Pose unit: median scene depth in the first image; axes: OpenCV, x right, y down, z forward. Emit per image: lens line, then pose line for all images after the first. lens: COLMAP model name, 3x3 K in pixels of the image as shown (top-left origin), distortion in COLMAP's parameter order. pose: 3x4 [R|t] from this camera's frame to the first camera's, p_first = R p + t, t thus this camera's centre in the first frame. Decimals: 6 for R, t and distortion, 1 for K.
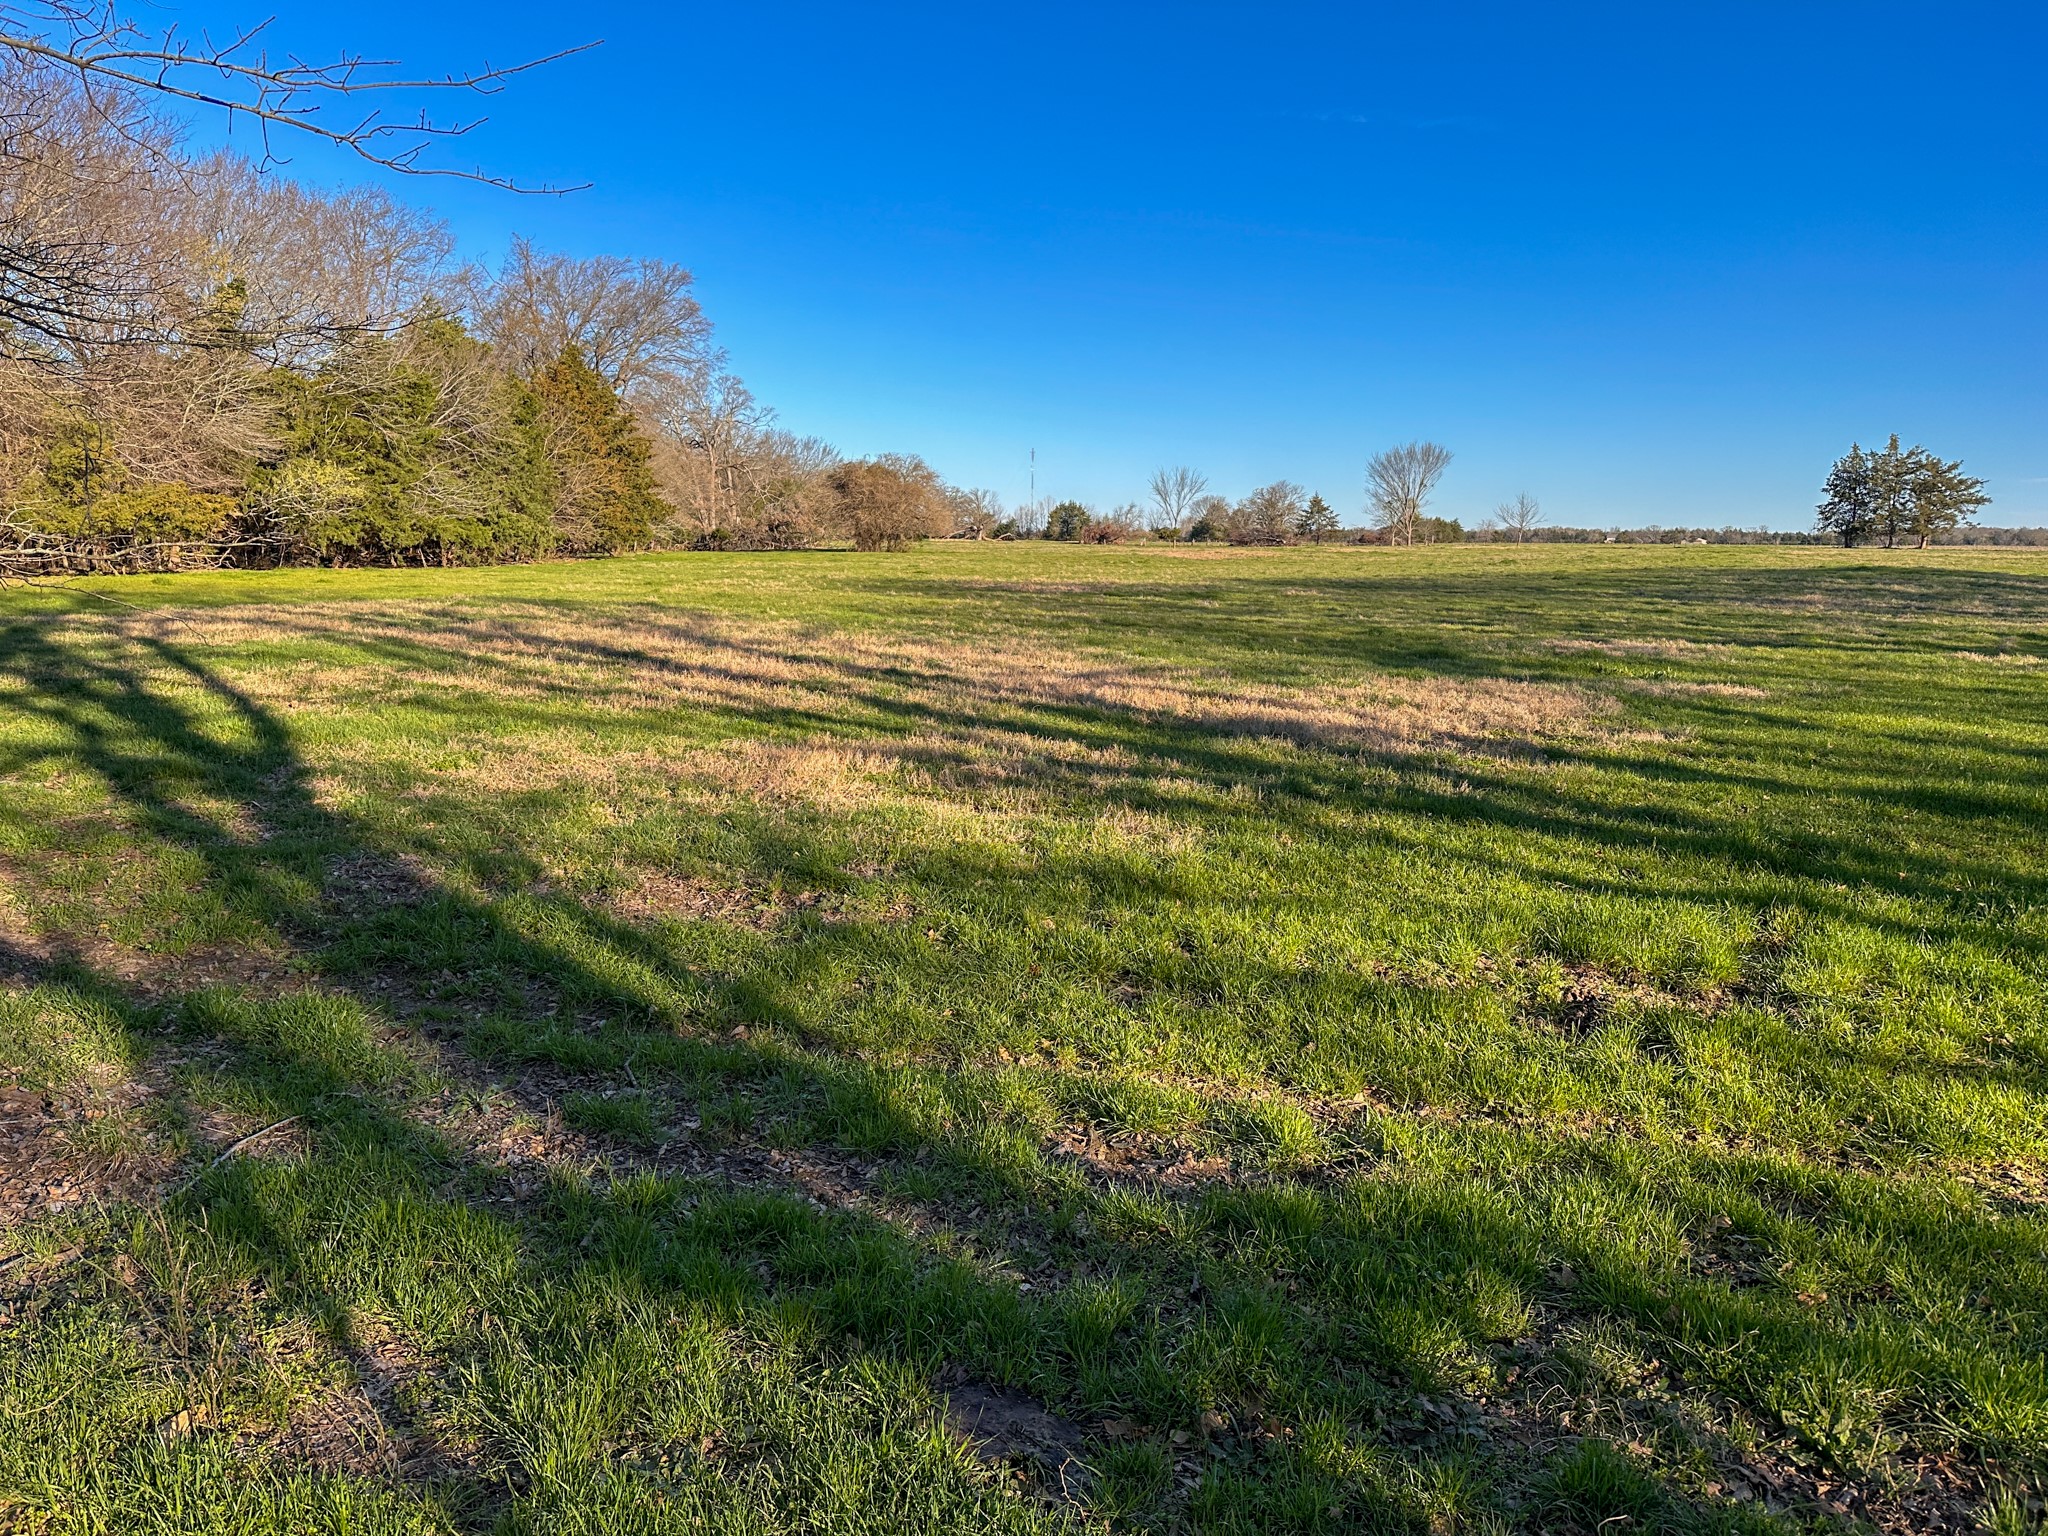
lens RADIAL K [[1441.8, 0, 1016.7], [0, 1441.8, 770.7], [0, 0, 1]] dist [0.007076, -0.003493]
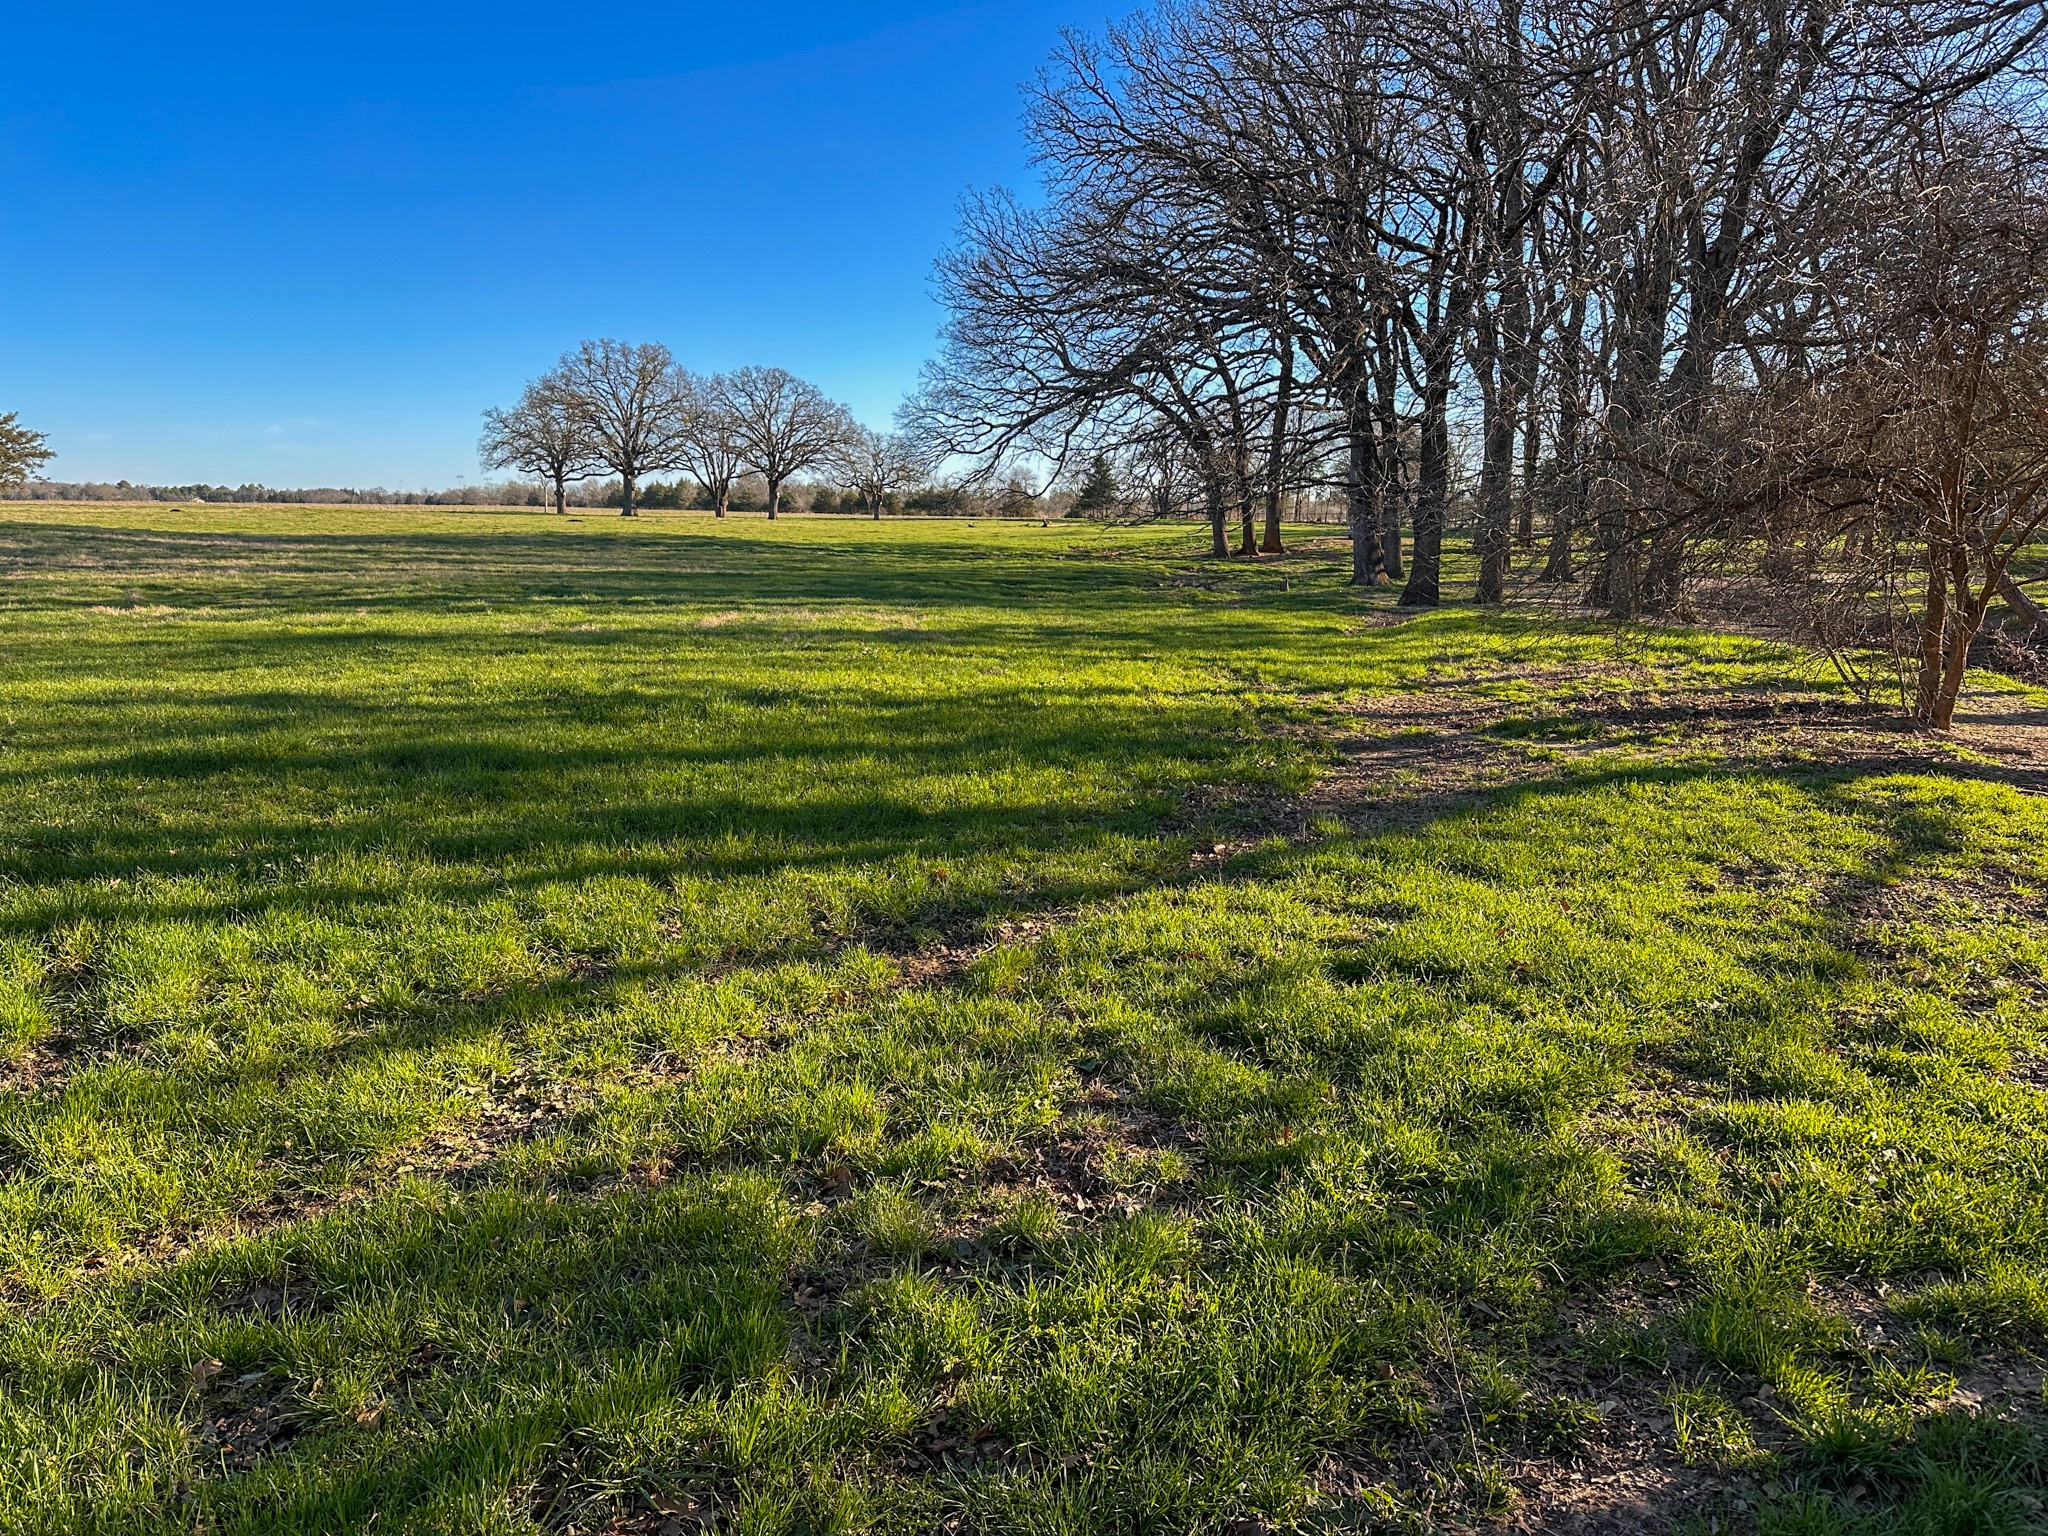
lens RADIAL K [[1441.8, 0, 1017.4], [0, 1441.8, 774.7], [0, 0, 1]] dist [0.007076, -0.003493]
pose [[0.396747, -0.172340, 0.901605, 0.015338], [0.142522, 0.981871, 0.124966, -0.015418], [-0.906796, 0.078919, 0.414117, 0.157392]]
